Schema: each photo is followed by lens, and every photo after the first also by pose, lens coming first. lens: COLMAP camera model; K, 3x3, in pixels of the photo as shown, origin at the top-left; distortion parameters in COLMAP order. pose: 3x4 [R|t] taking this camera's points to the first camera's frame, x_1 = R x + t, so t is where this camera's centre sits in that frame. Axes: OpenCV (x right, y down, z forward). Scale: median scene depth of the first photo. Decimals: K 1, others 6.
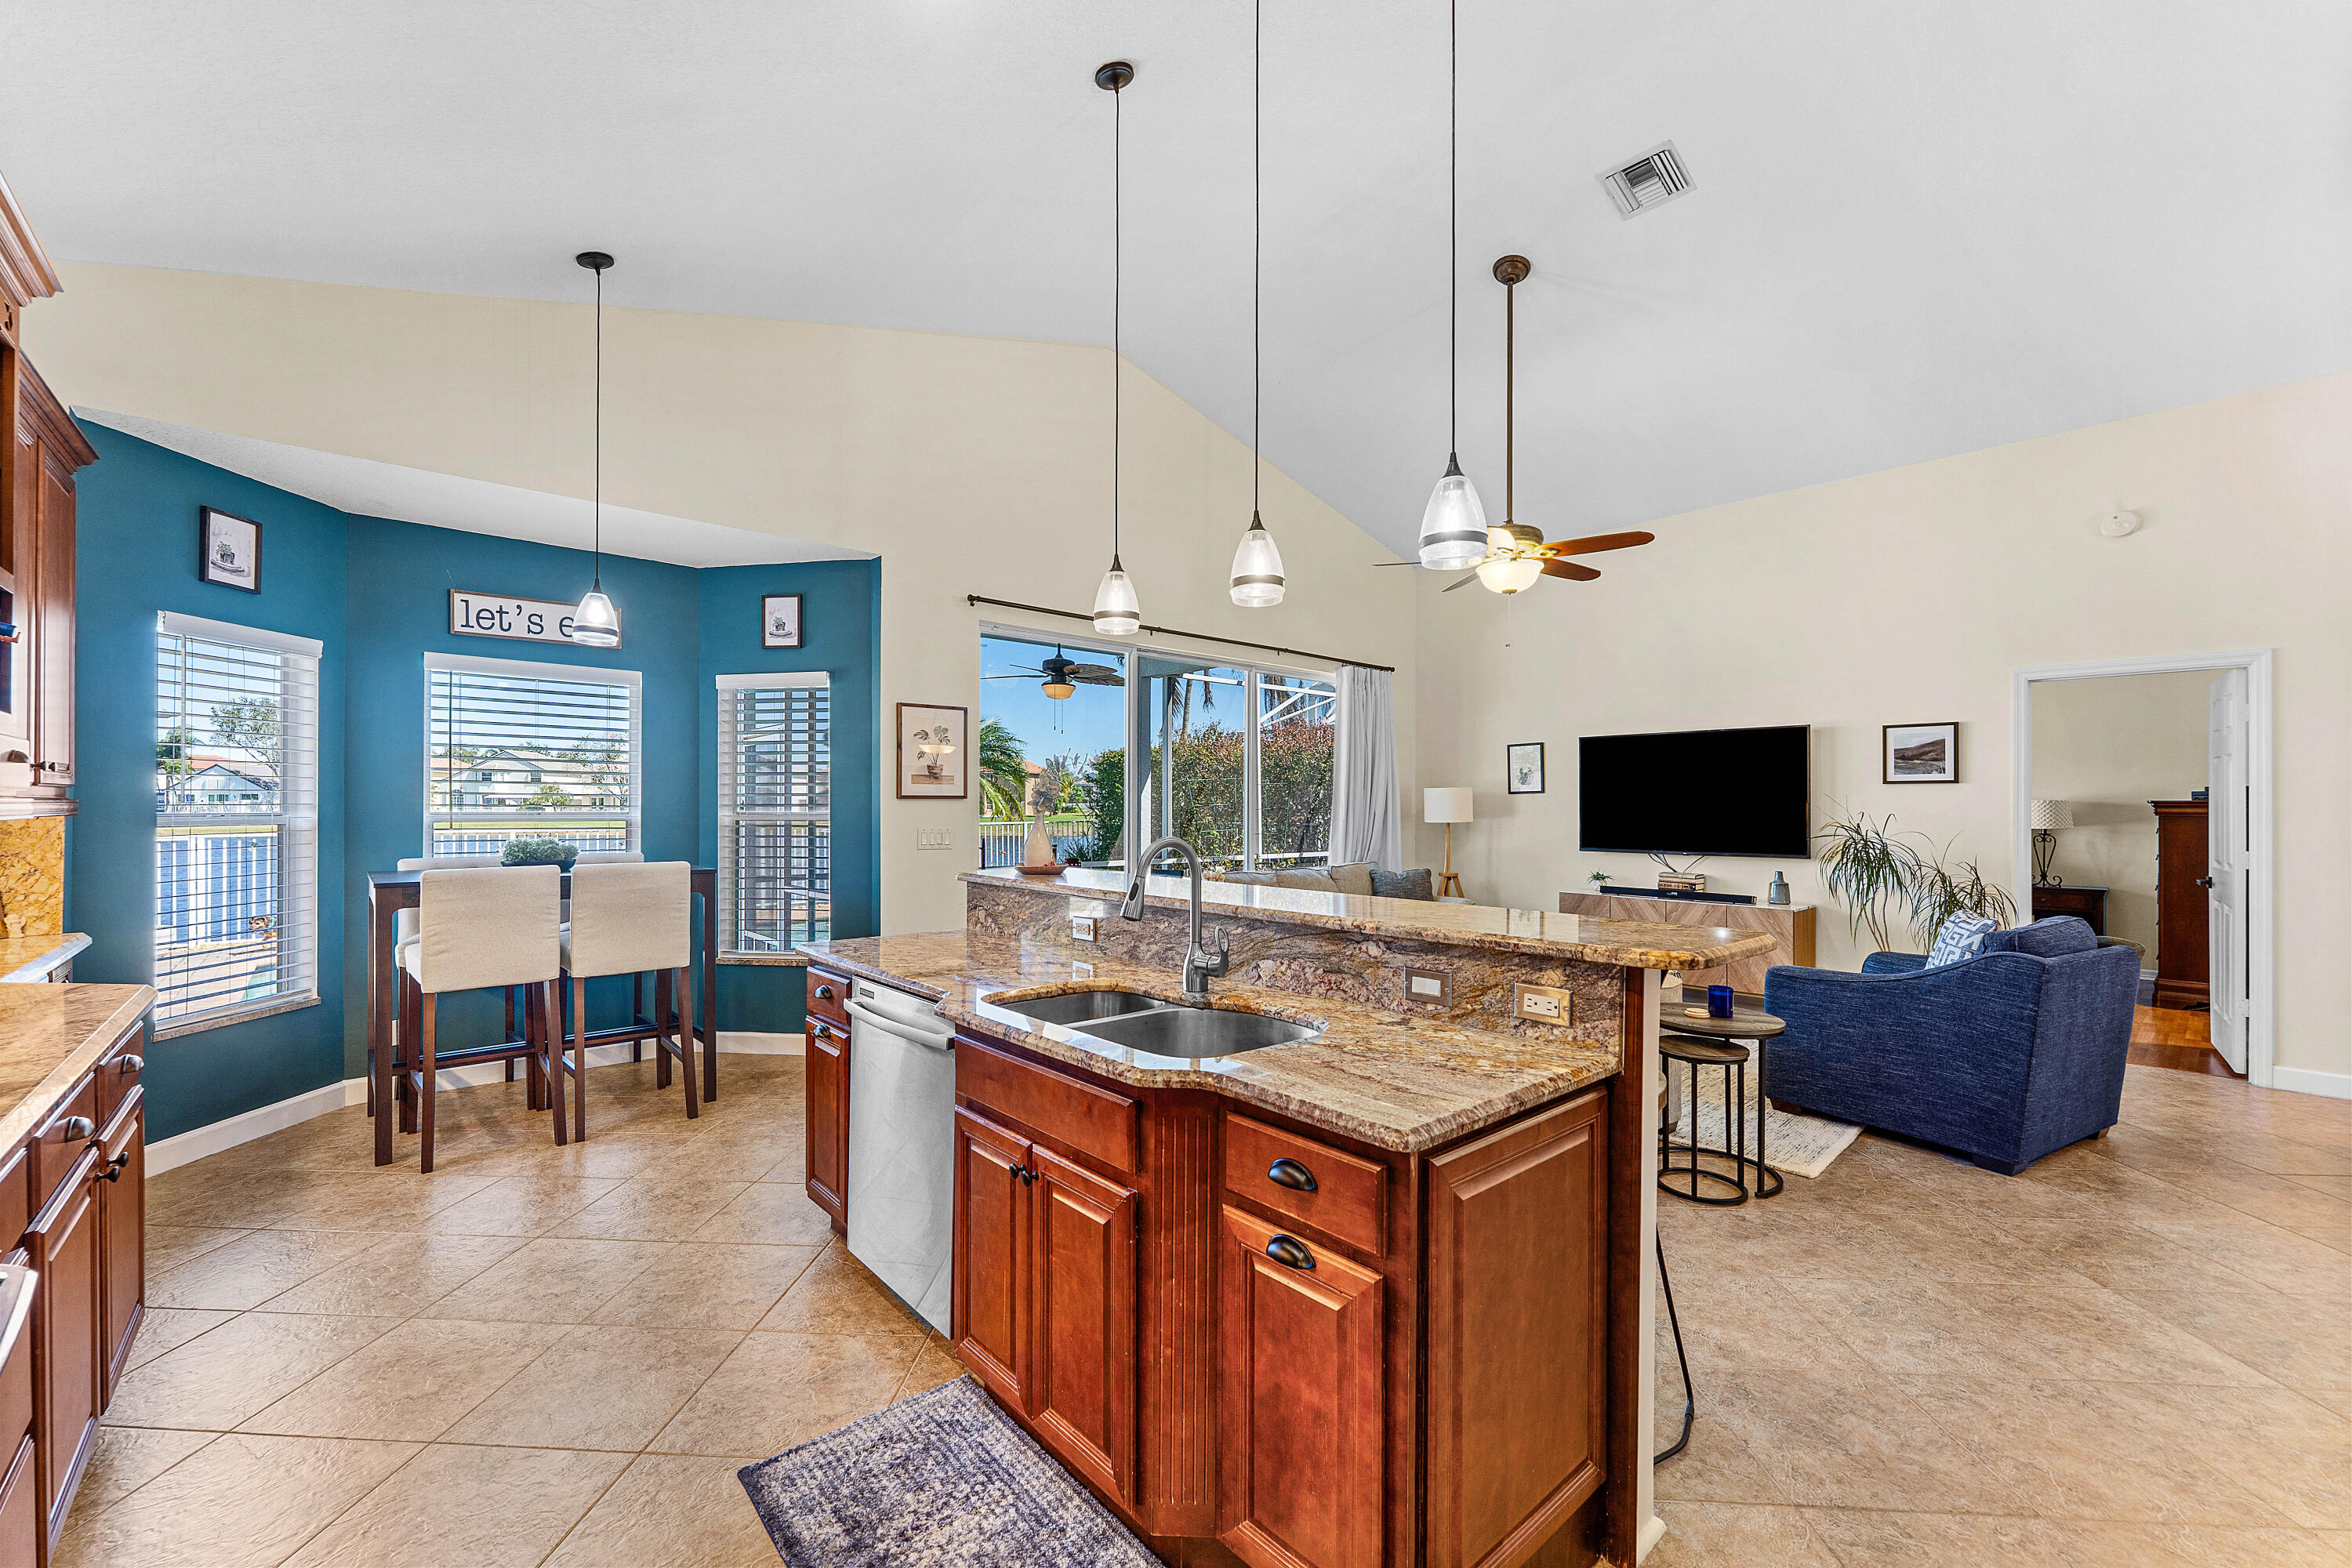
lens RADIAL K [[970.1, 0, 1173.9], [0, 970.1, 793.5], [0, 0, 1]] dist [-0.000454, -0.000736]
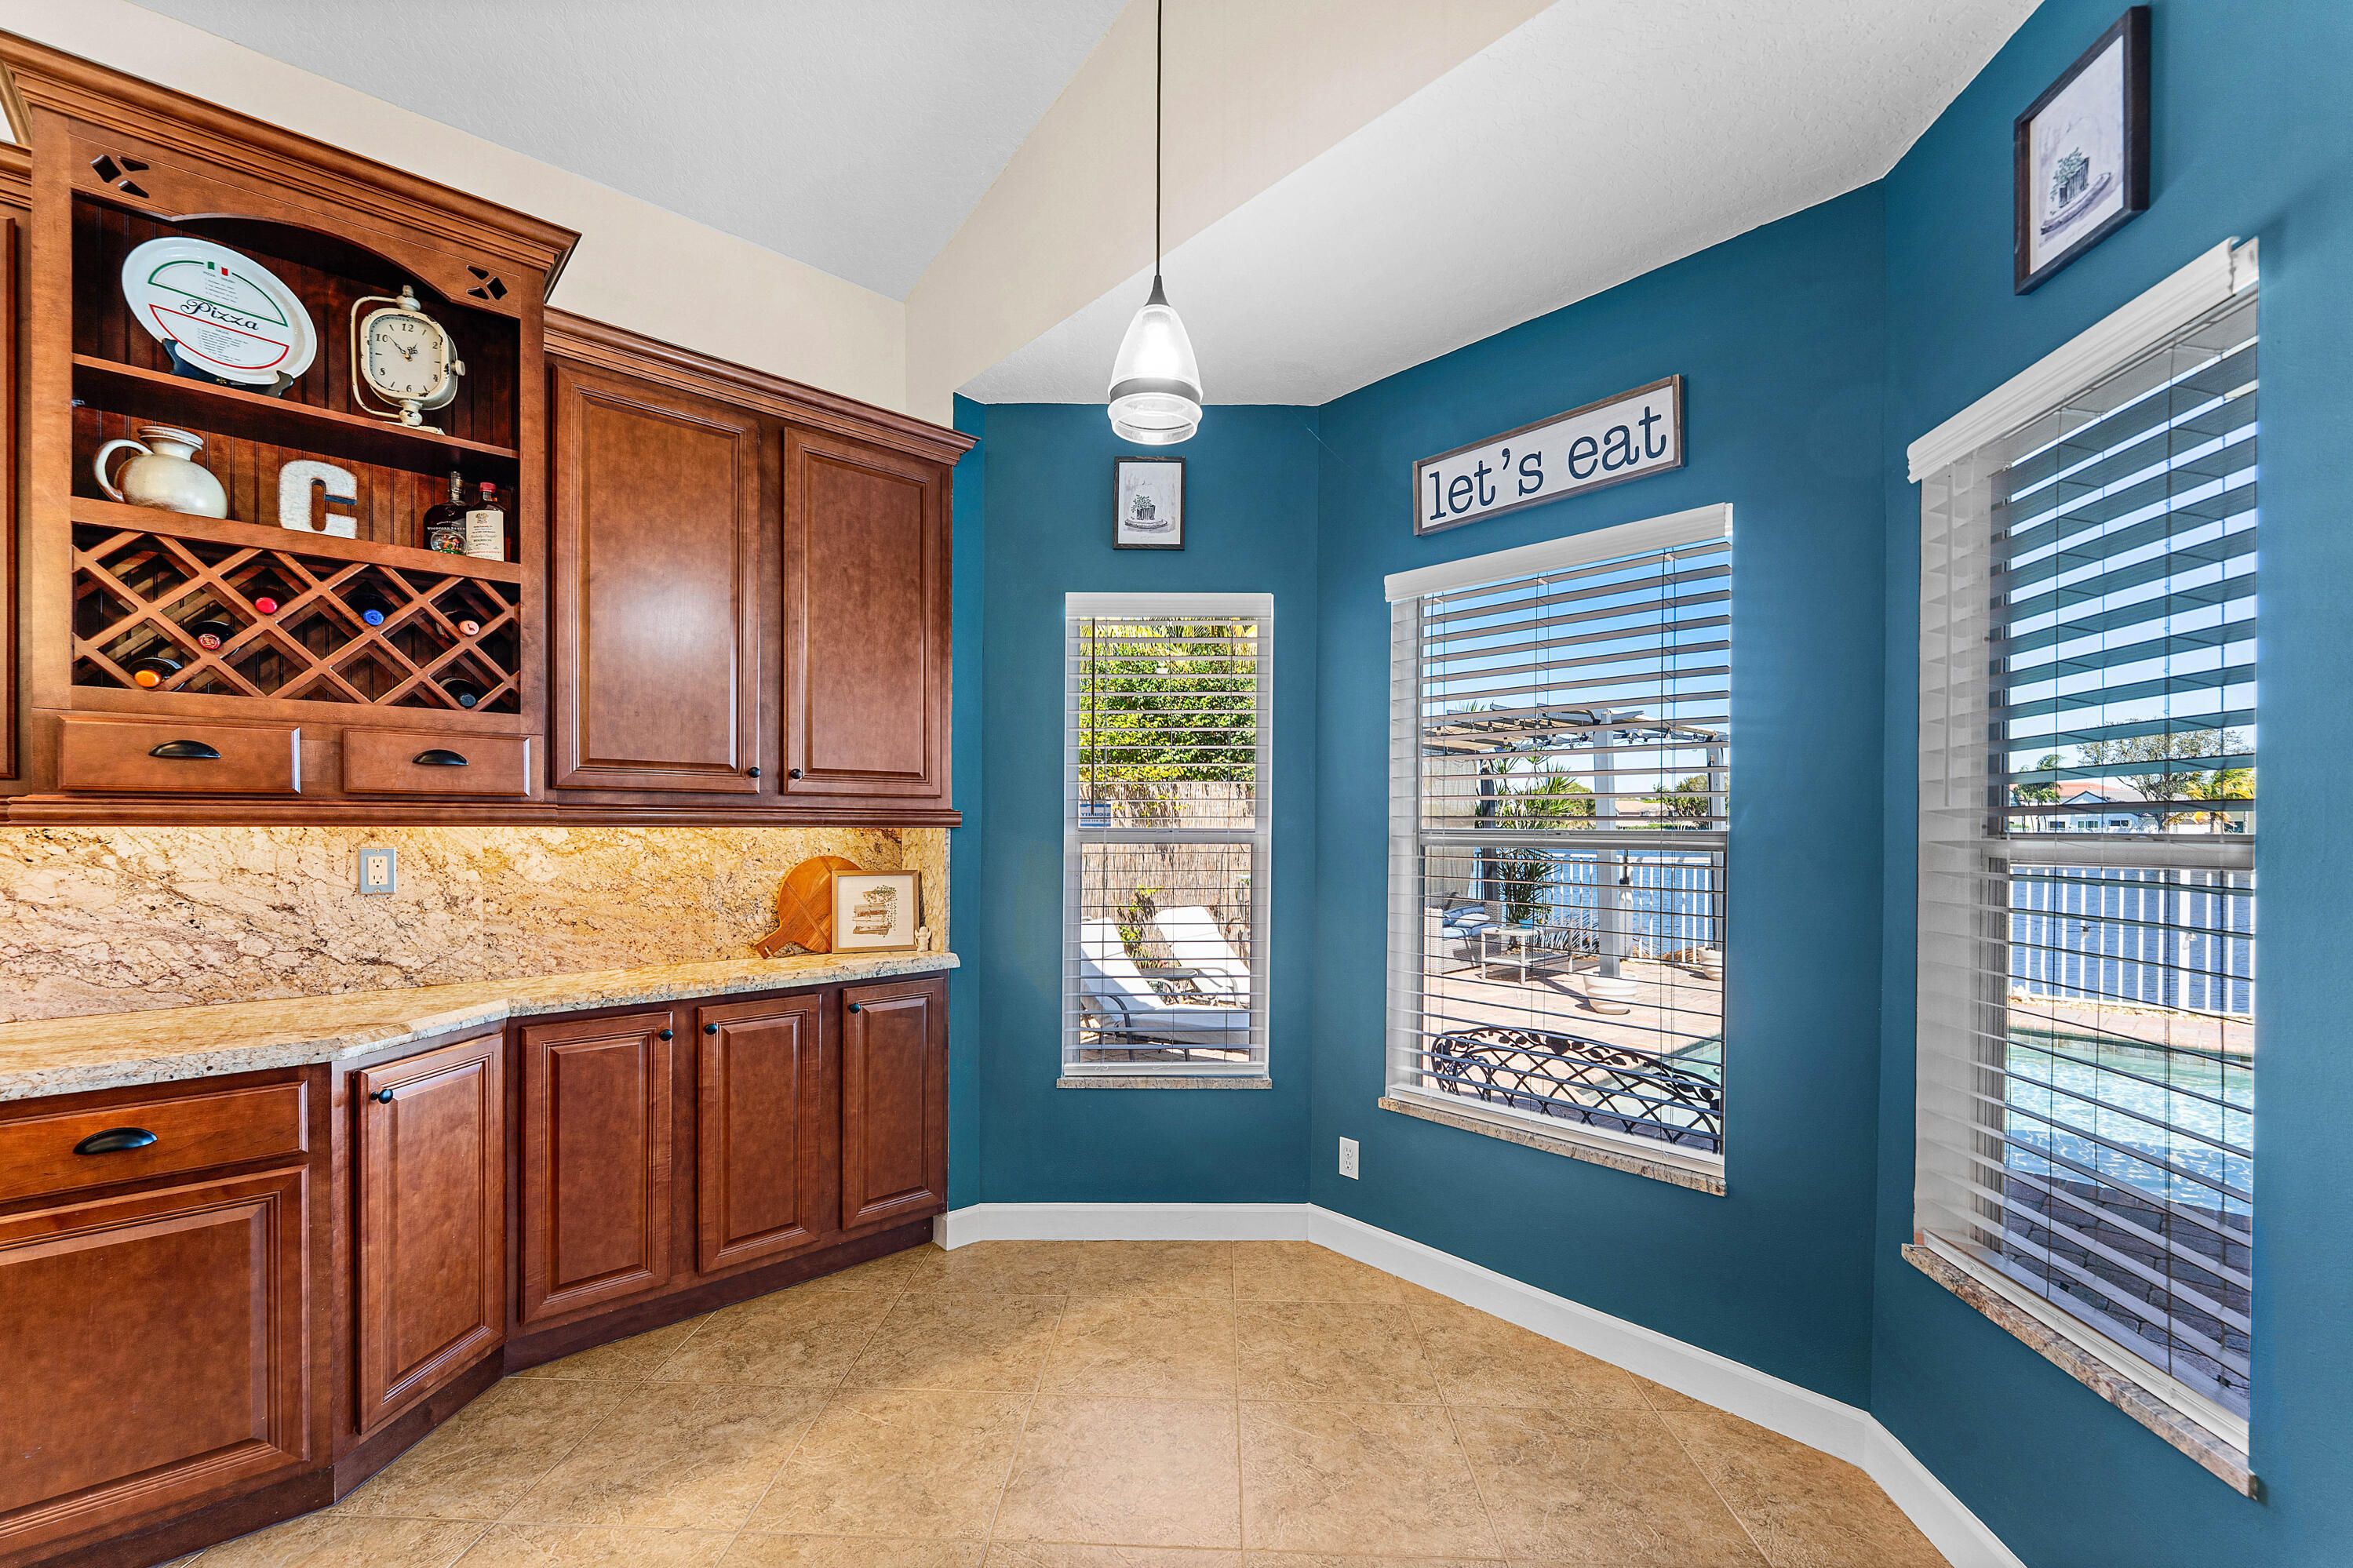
lens RADIAL K [[970.4, 0, 1165.6], [0, 970.4, 822.9], [0, 0, 1]] dist [-0.000454, -0.000736]
pose [[-0.012658, -0.004602, -0.999909, -0.120116], [0.006289, 0.999969, -0.004682, 0.013071], [0.999900, -0.006347, -0.012629, 0.723772]]
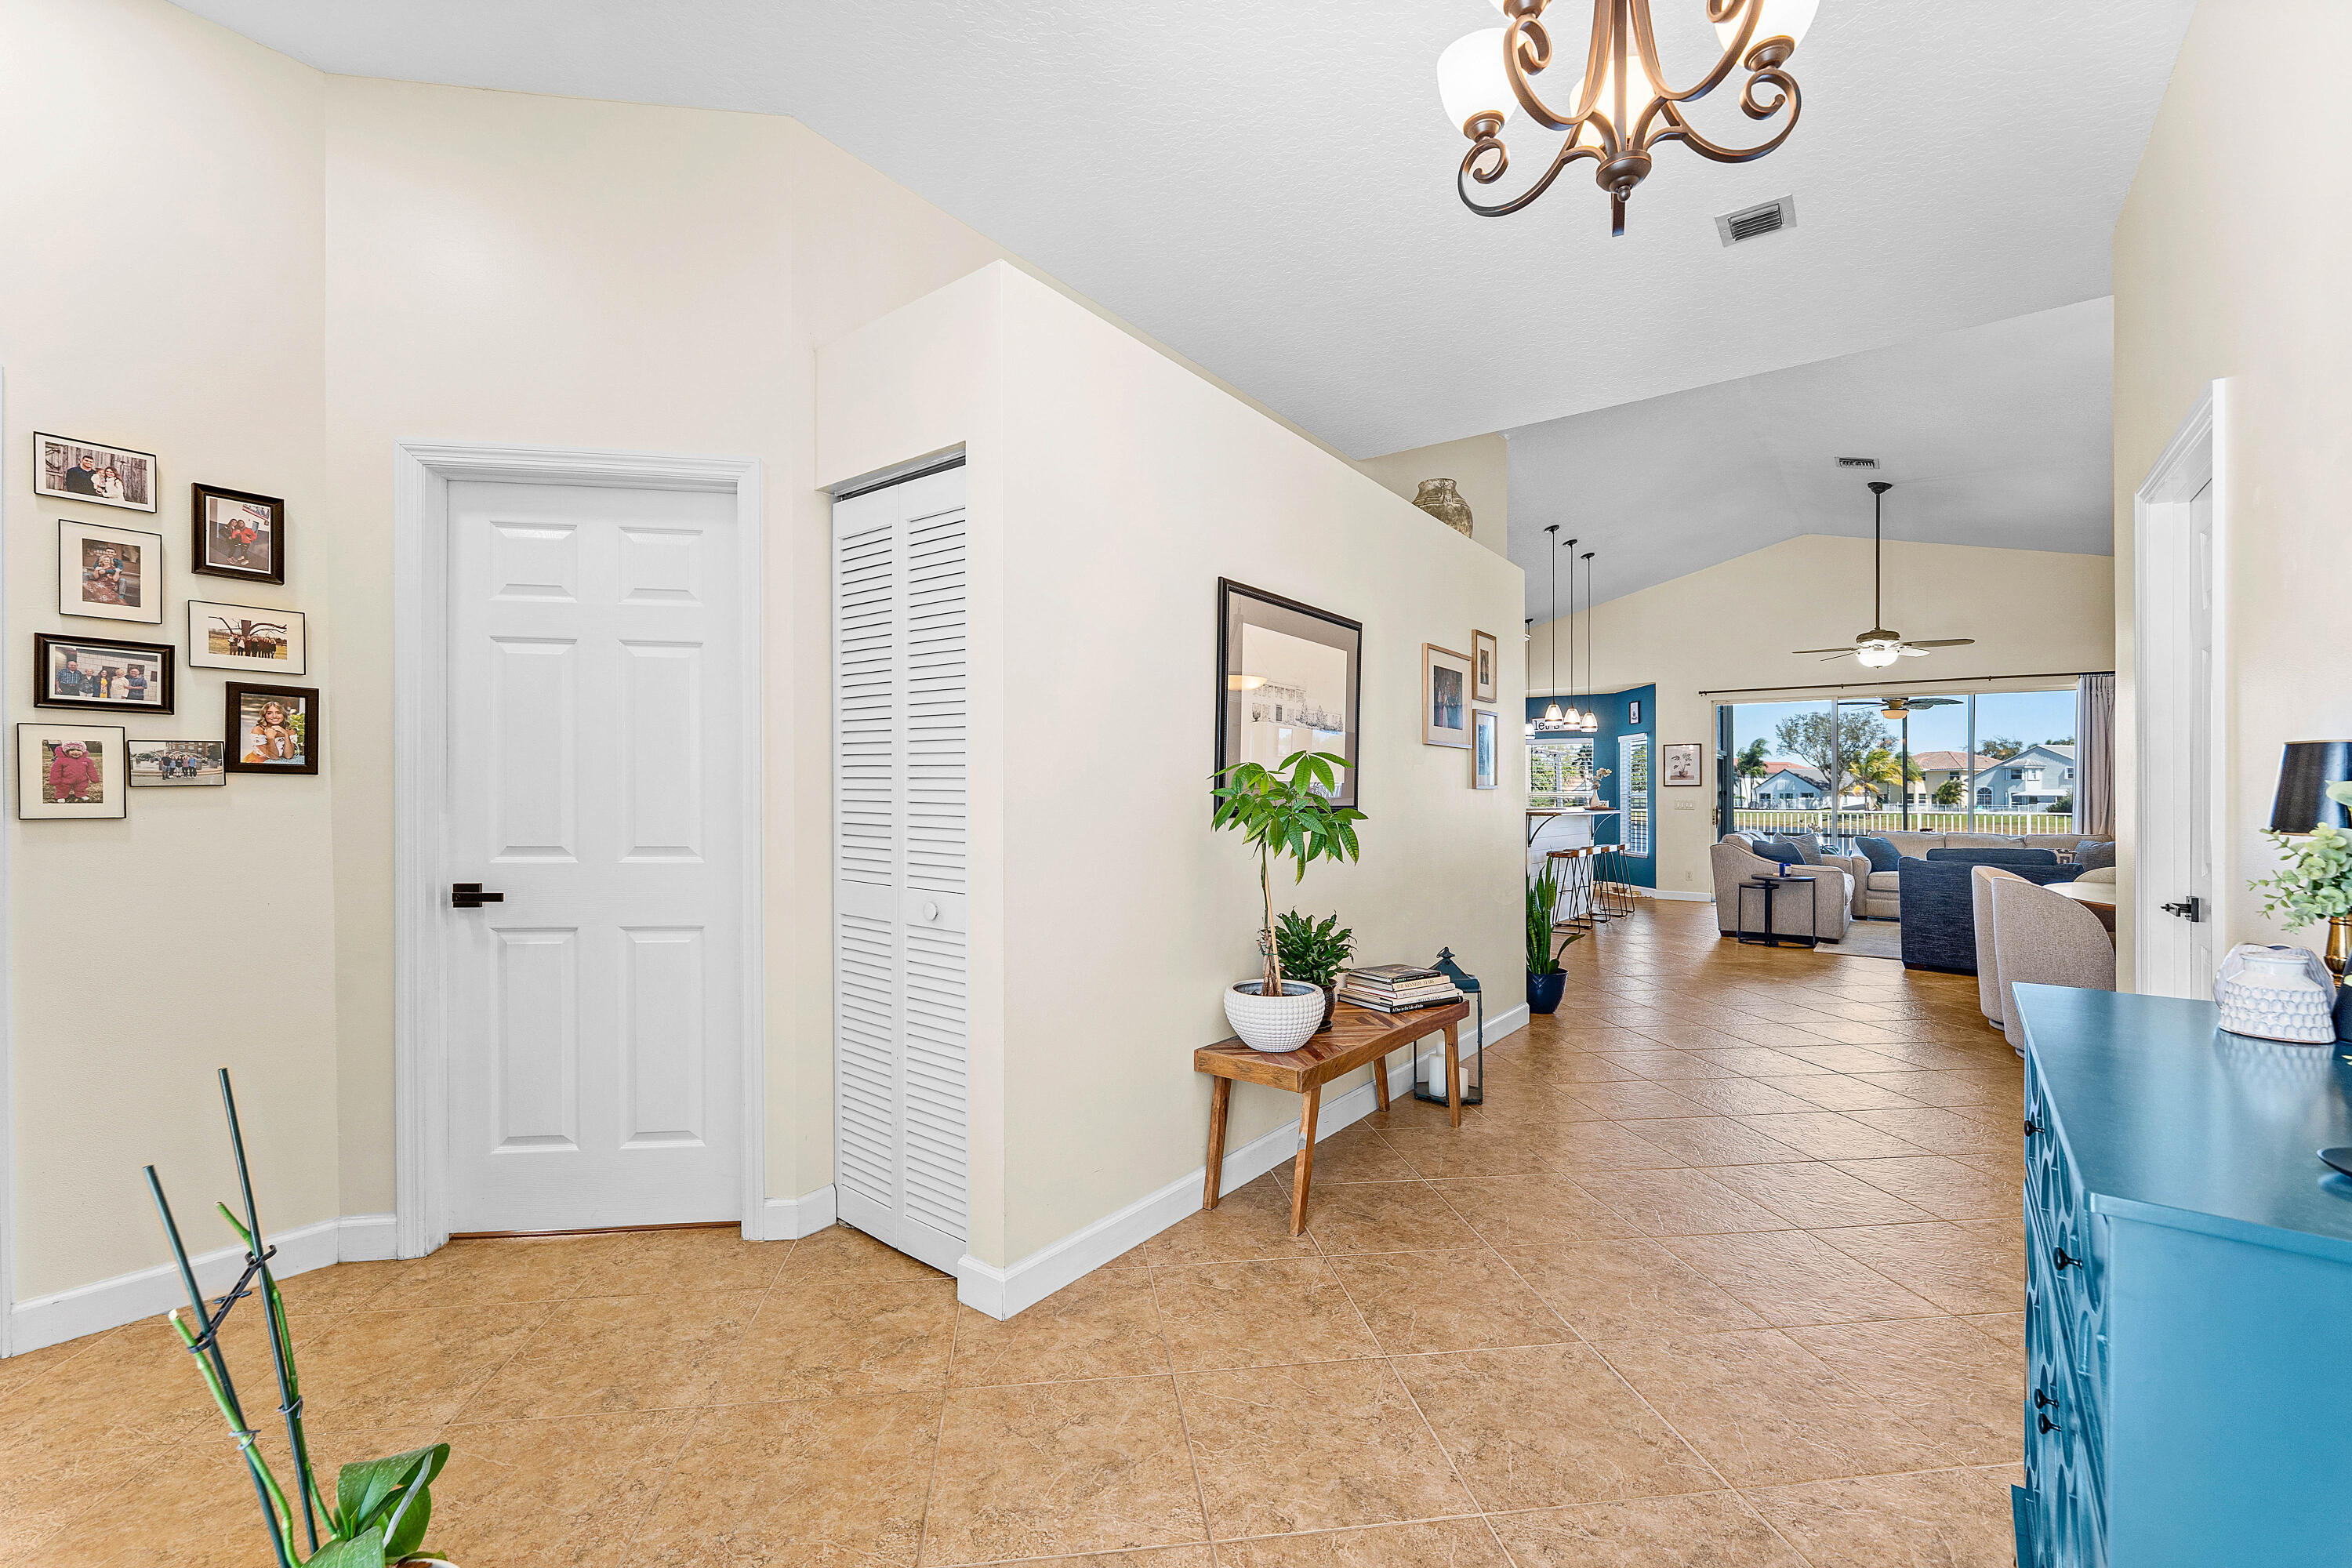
lens RADIAL K [[970.1, 0, 1126.3], [0, 970.1, 794.1], [0, 0, 1]] dist [-0.000454, -0.000736]
pose [[0.152931, -0.000405, -0.988237, 1.689120], [0.001479, 0.999999, -0.000181, 0.017368], [0.988236, -0.001434, 0.152932, -0.561193]]
